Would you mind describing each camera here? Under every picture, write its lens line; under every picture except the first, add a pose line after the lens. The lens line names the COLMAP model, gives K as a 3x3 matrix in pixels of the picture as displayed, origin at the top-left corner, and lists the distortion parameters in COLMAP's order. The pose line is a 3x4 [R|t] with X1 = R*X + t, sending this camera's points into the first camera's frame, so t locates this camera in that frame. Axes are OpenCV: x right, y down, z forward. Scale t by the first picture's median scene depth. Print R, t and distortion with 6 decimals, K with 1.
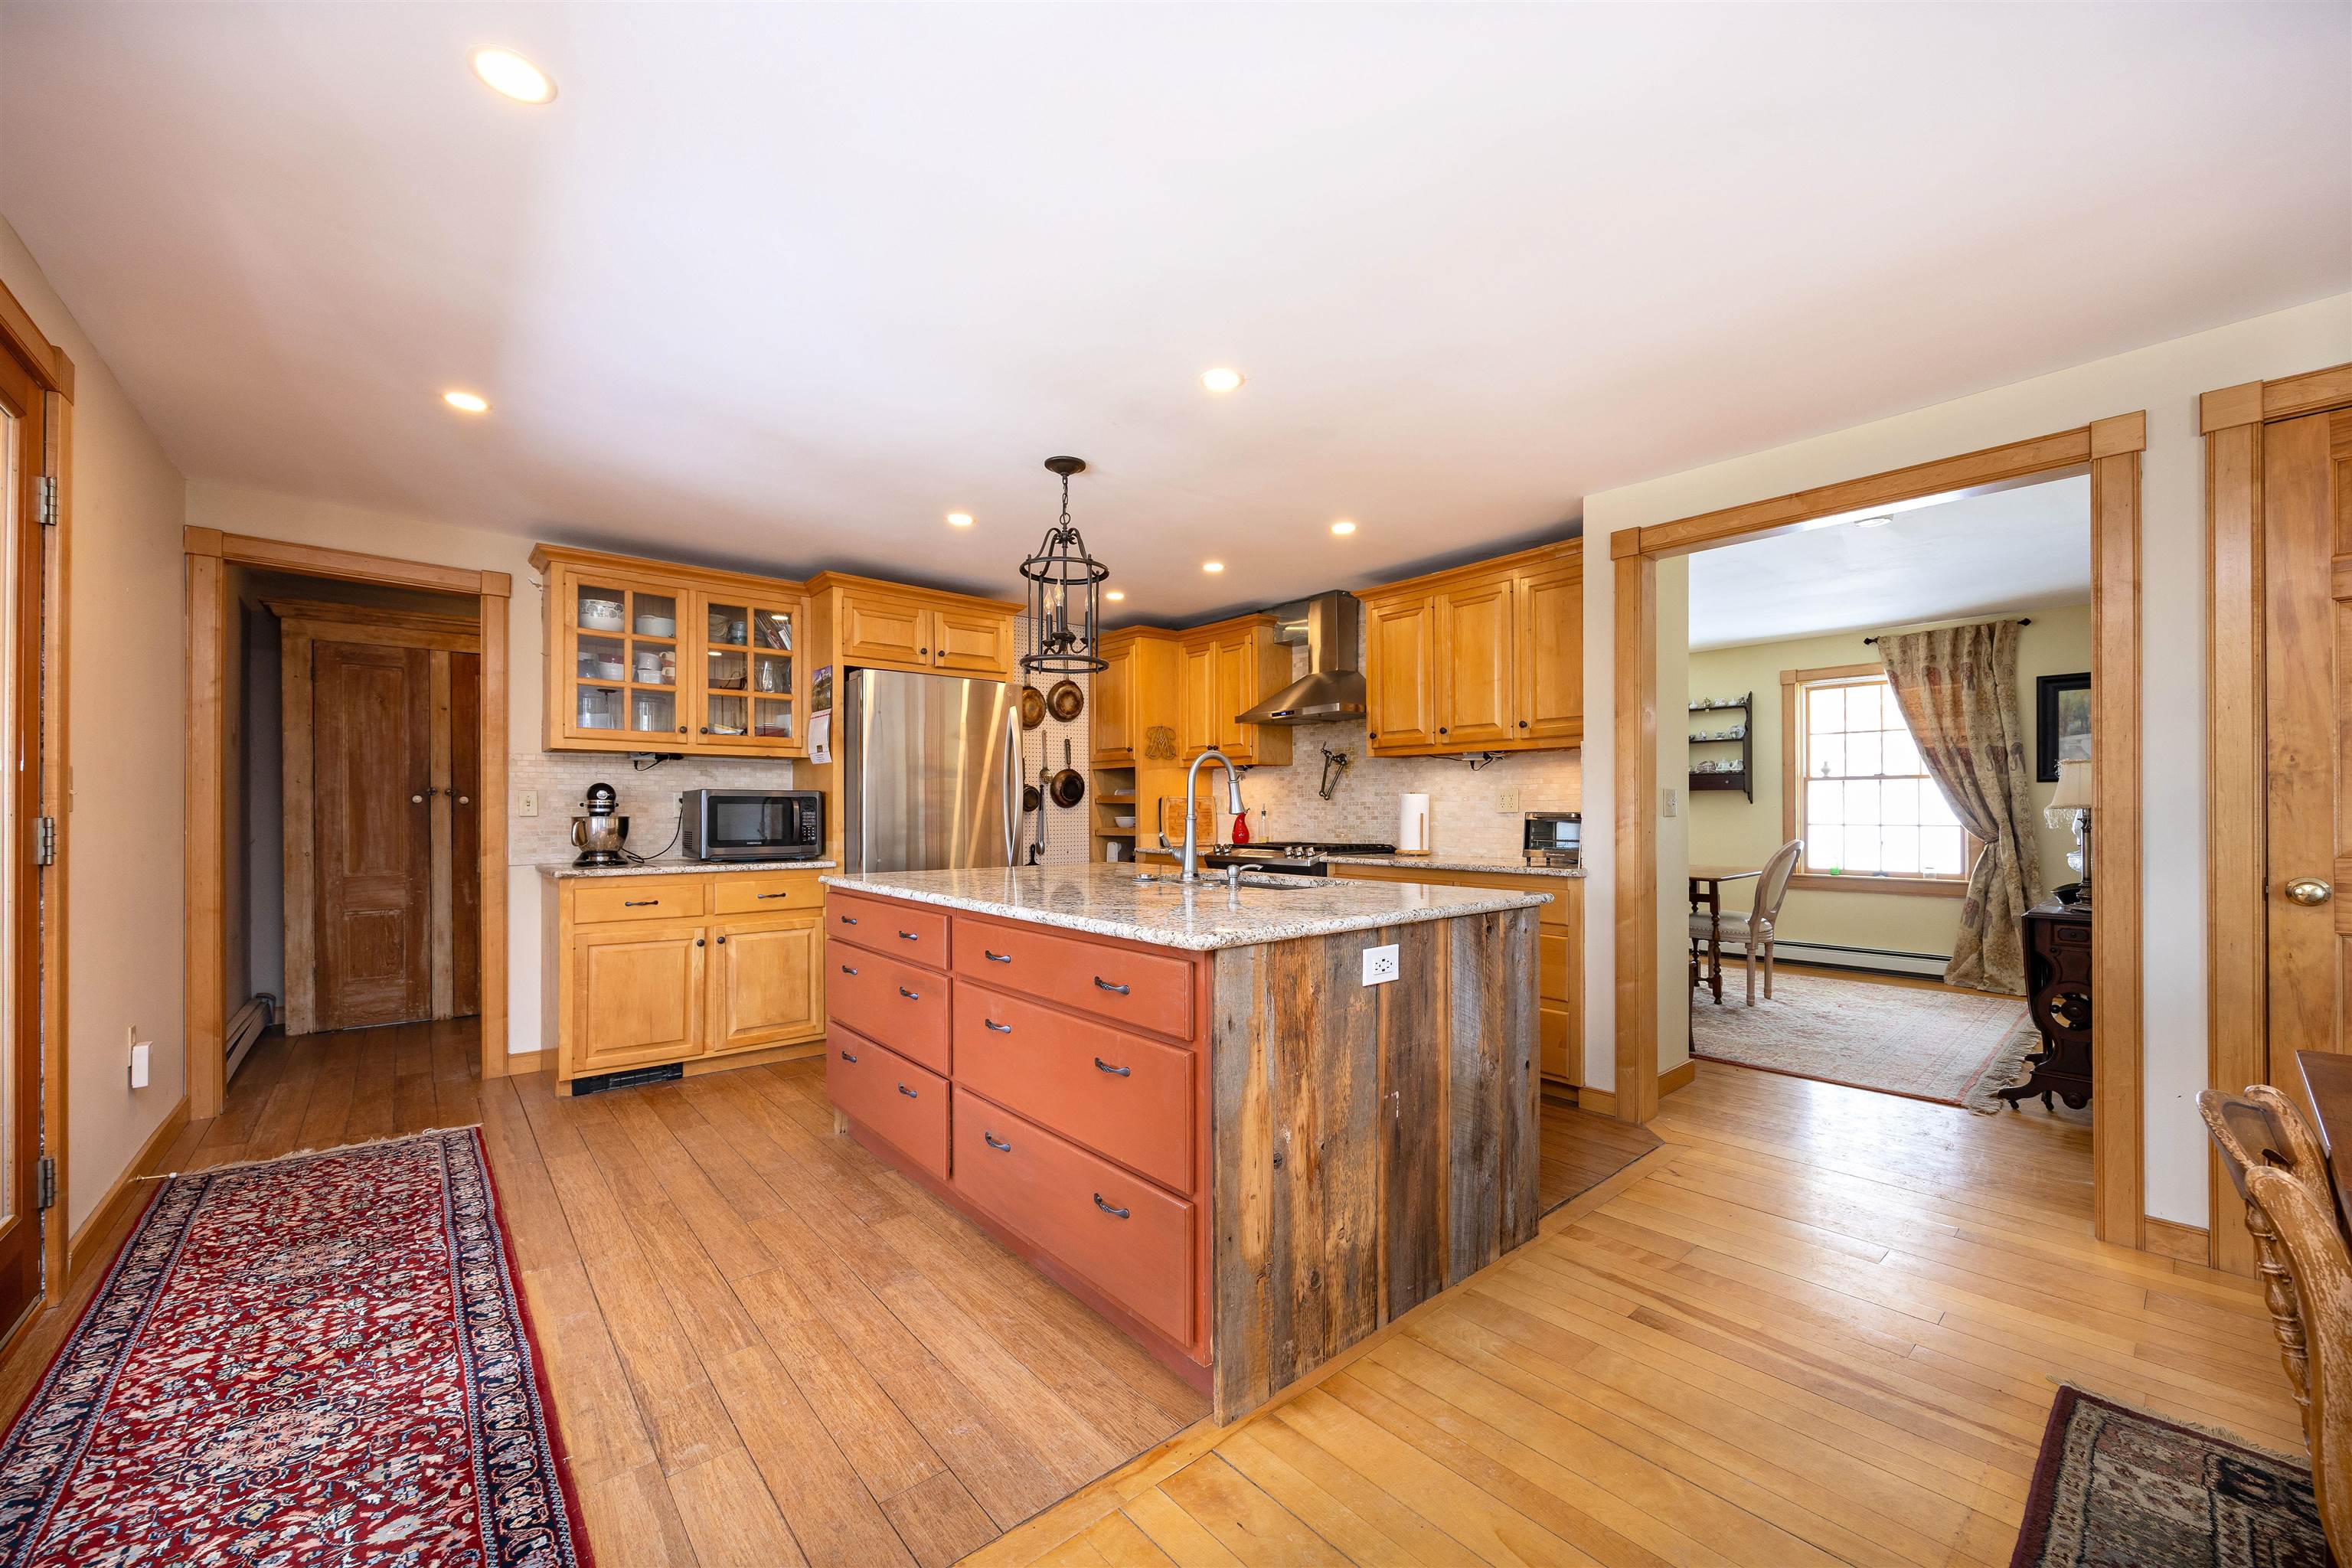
lens RADIAL K [[911.5, 0, 1167.3], [0, 911.5, 808.1], [0, 0, 1]] dist [-0.002030, -0.000418]
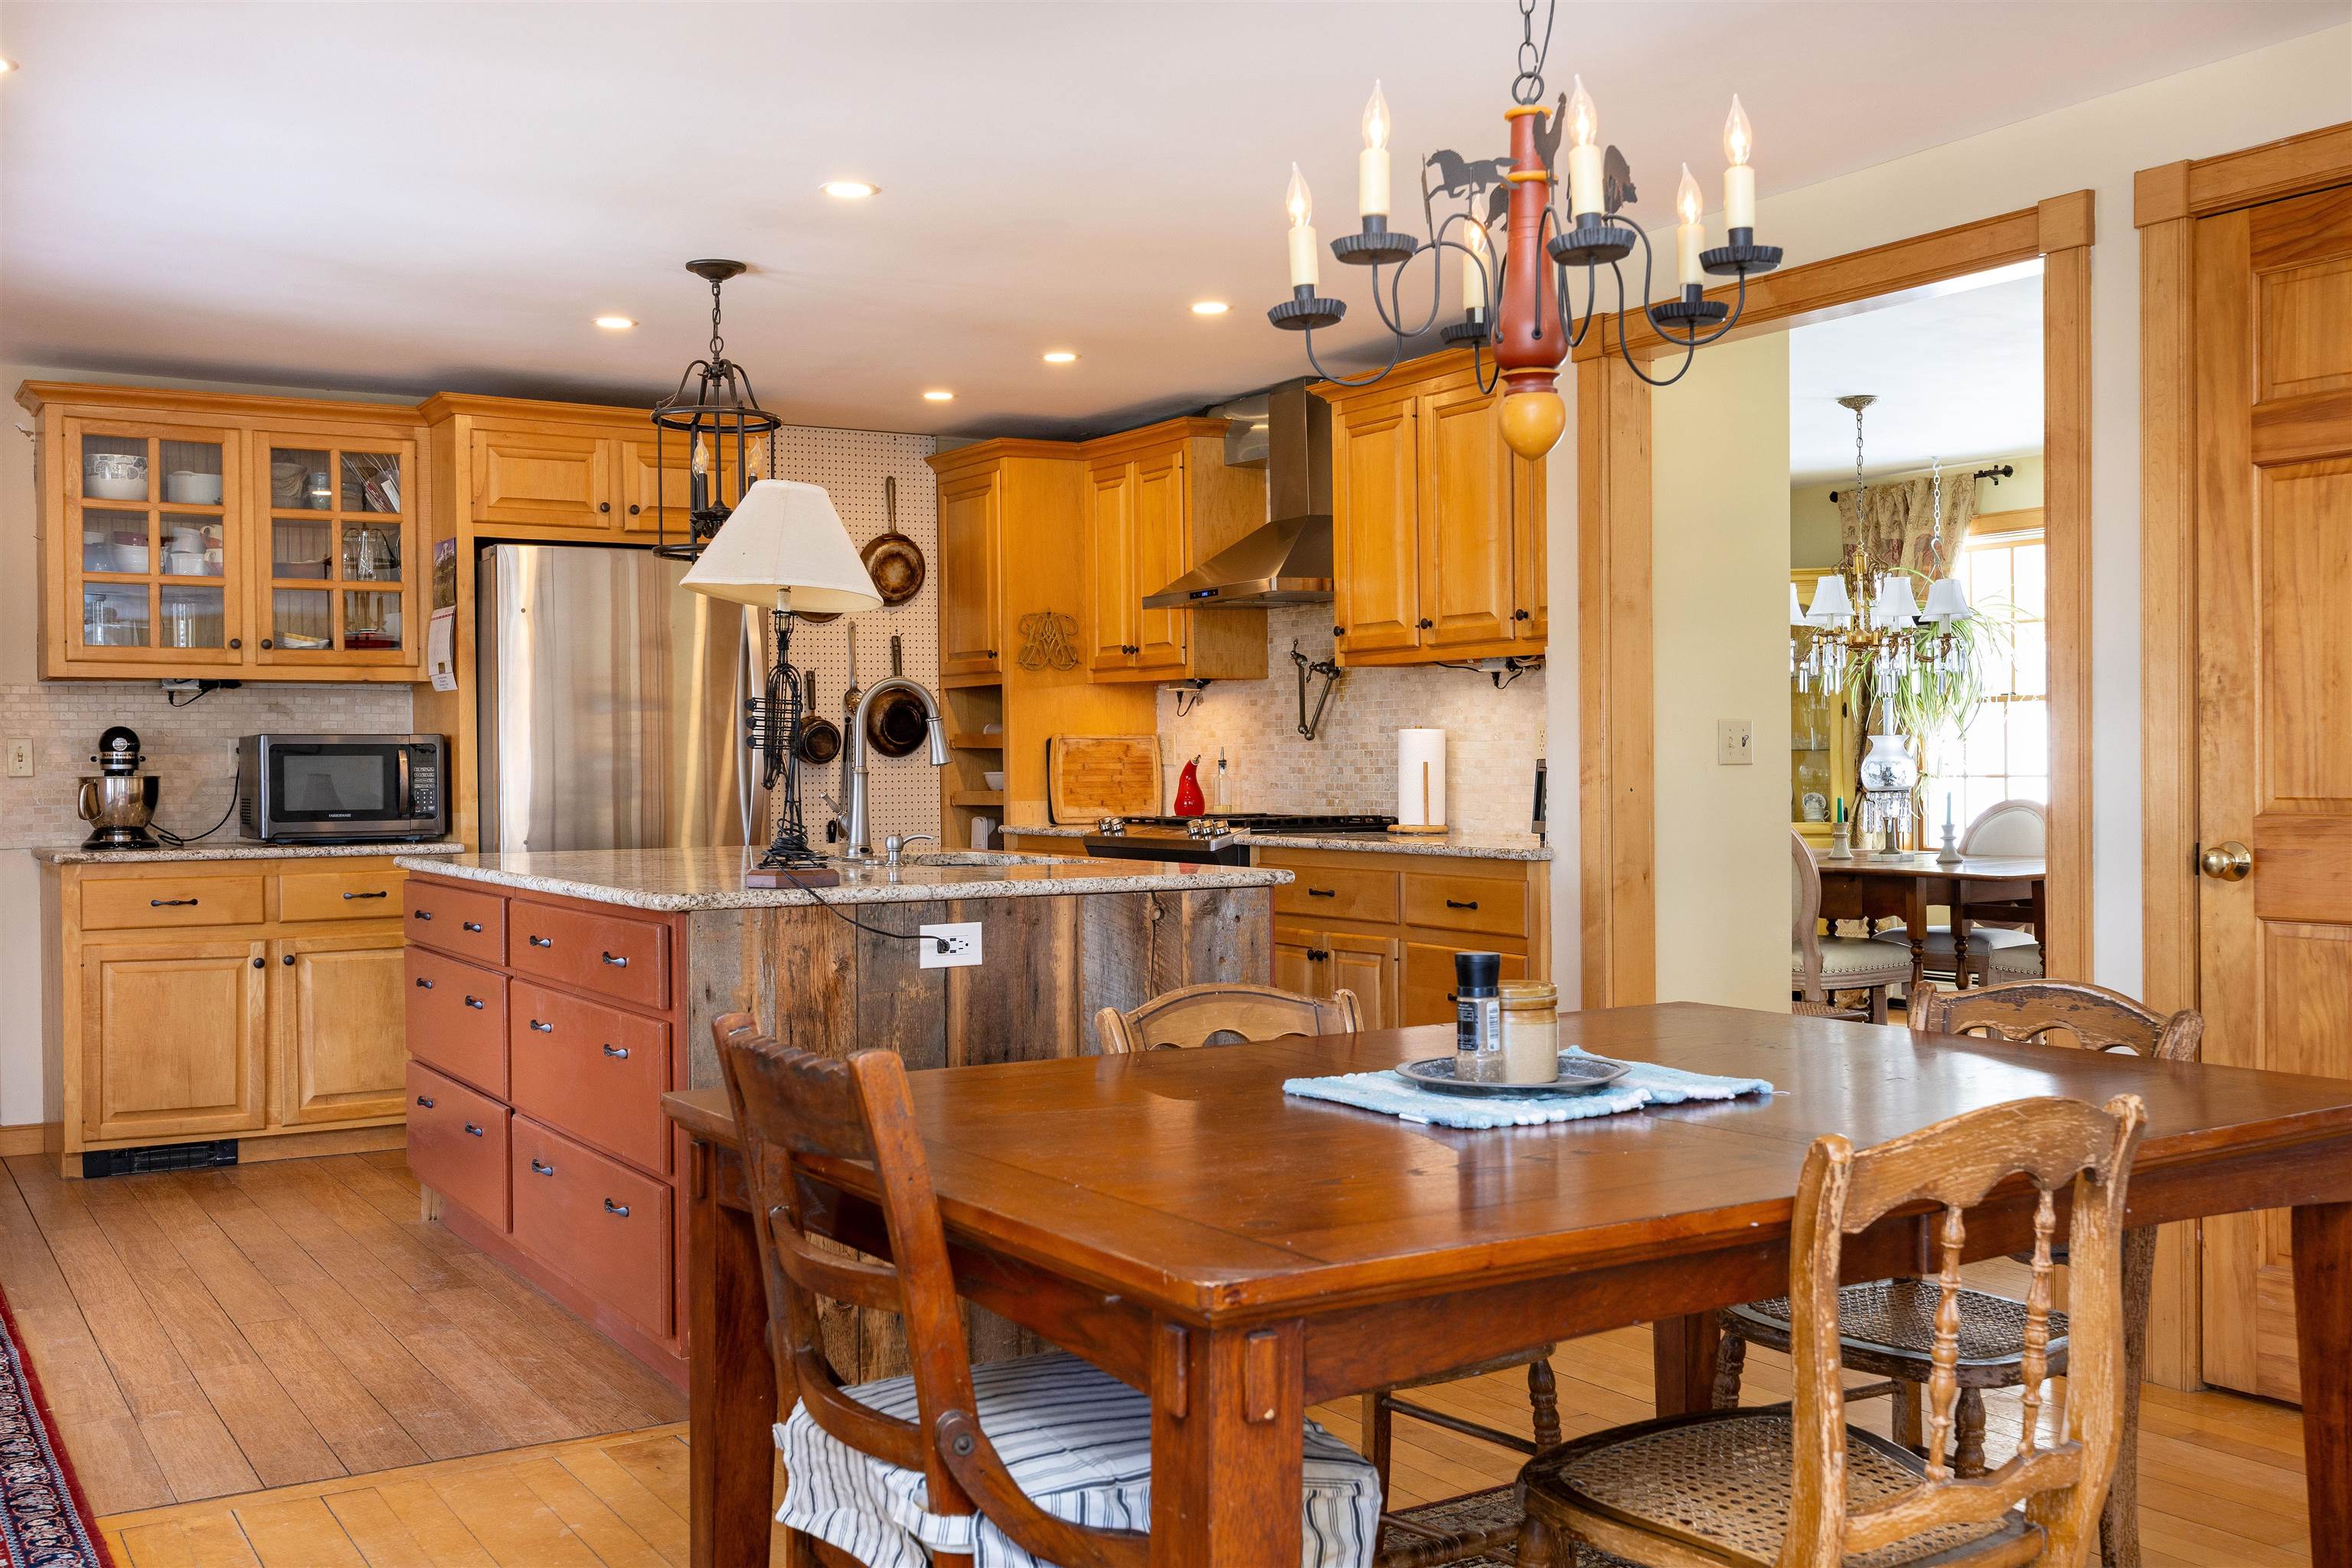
lens RADIAL K [[2163.3, 0, 1154.2], [0, 2163.3, 785.1], [0, 0, 1]] dist [0.002838, 0.000000]
pose [[0.990468, -0.005819, -0.137617, 0.366488], [0.007854, 0.999868, 0.014249, -0.000843], [0.137516, -0.015194, 0.990383, -0.494566]]
